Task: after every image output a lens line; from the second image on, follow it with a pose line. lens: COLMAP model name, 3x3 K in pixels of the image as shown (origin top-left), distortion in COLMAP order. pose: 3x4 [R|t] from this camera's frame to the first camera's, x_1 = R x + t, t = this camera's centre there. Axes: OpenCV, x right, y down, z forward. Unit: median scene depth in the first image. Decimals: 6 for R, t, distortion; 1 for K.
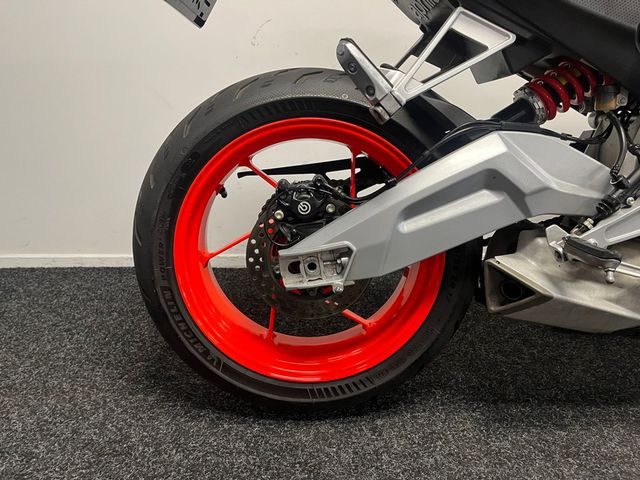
lens RADIAL K [[485.7, 0, 320.0], [0, 485.7, 240.0], [0, 0, 1]] dist [0.081938, -0.117198]
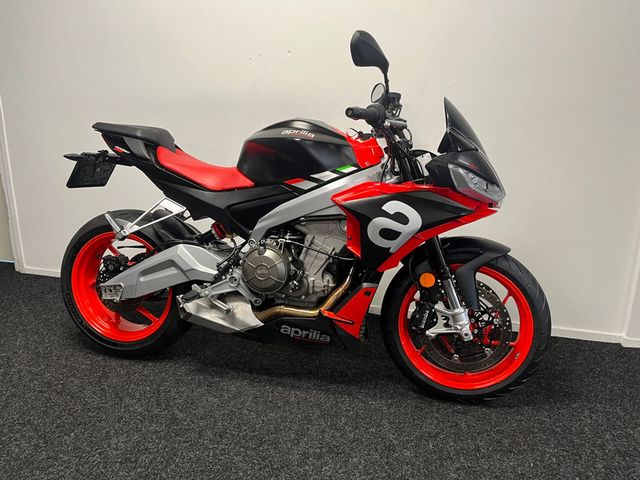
lens RADIAL K [[486.0, 0, 322.4], [0, 486.0, 238.1], [0, 0, 1]] dist [0.084204, -0.117858]
pose [[0.962196, 0.080027, -0.260335, 1.619684], [-0.096147, 0.994122, -0.049766, -0.189587], [0.254822, 0.072915, 0.964235, -1.155177]]
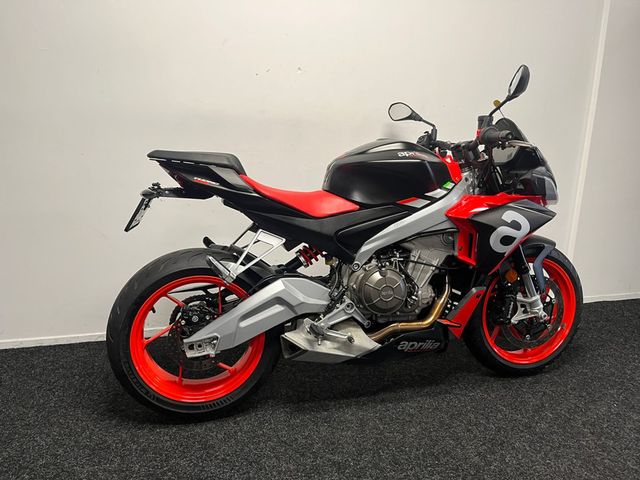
lens RADIAL K [[485.7, 0, 320.0], [0, 485.7, 240.0], [0, 0, 1]] dist [0.081938, -0.117198]
pose [[0.979346, -0.043113, 0.197540, 0.093599], [0.056482, 0.996443, -0.062545, -0.238816], [-0.194141, 0.072411, 0.978298, -1.214172]]
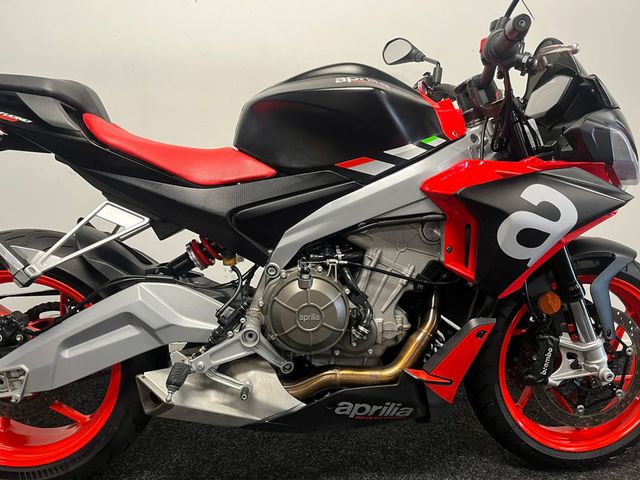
lens RADIAL K [[486.0, 0, 322.4], [0, 486.0, 238.1], [0, 0, 1]] dist [0.084204, -0.117858]
pose [[0.999487, 0.006615, 0.031346, 0.801578], [-0.003406, 0.994845, -0.101345, -0.200026], [-0.031854, 0.101186, 0.994357, -0.413281]]
